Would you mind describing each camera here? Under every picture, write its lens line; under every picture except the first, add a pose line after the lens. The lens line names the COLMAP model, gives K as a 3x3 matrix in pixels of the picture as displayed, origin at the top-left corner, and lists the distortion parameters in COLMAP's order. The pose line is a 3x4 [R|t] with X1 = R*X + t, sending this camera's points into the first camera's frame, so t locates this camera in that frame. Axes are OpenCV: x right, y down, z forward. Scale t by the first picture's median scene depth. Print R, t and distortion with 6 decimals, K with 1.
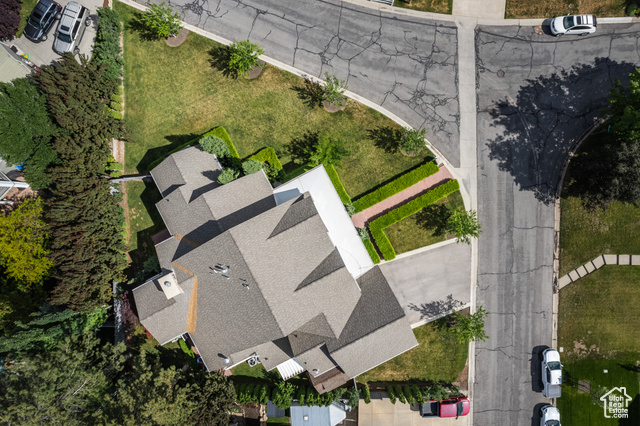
lens RADIAL K [[415.5, 0, 320.0], [0, 415.5, 213.0], [0, 0, 1]] dist [0.000430, -0.086799]
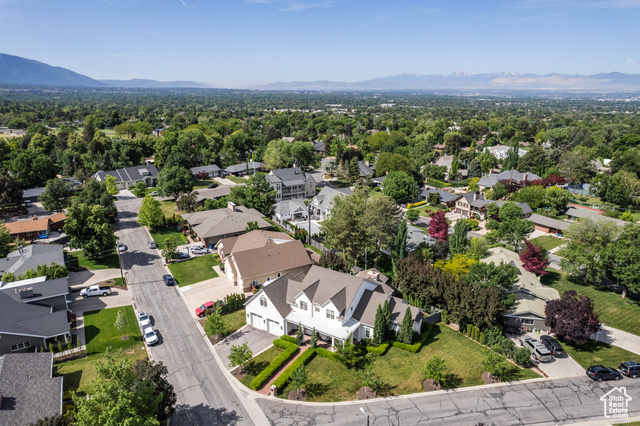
lens RADIAL K [[409.0, 0, 320.0], [0, 409.0, 213.0], [0, 0, 1]] dist [-0.093822, 0.094173]
pose [[-0.857361, 0.151195, -0.492009, 0.686442], [-0.514684, -0.262435, 0.816228, -1.068048], [-0.005710, 0.953031, 0.302819, 0.088157]]
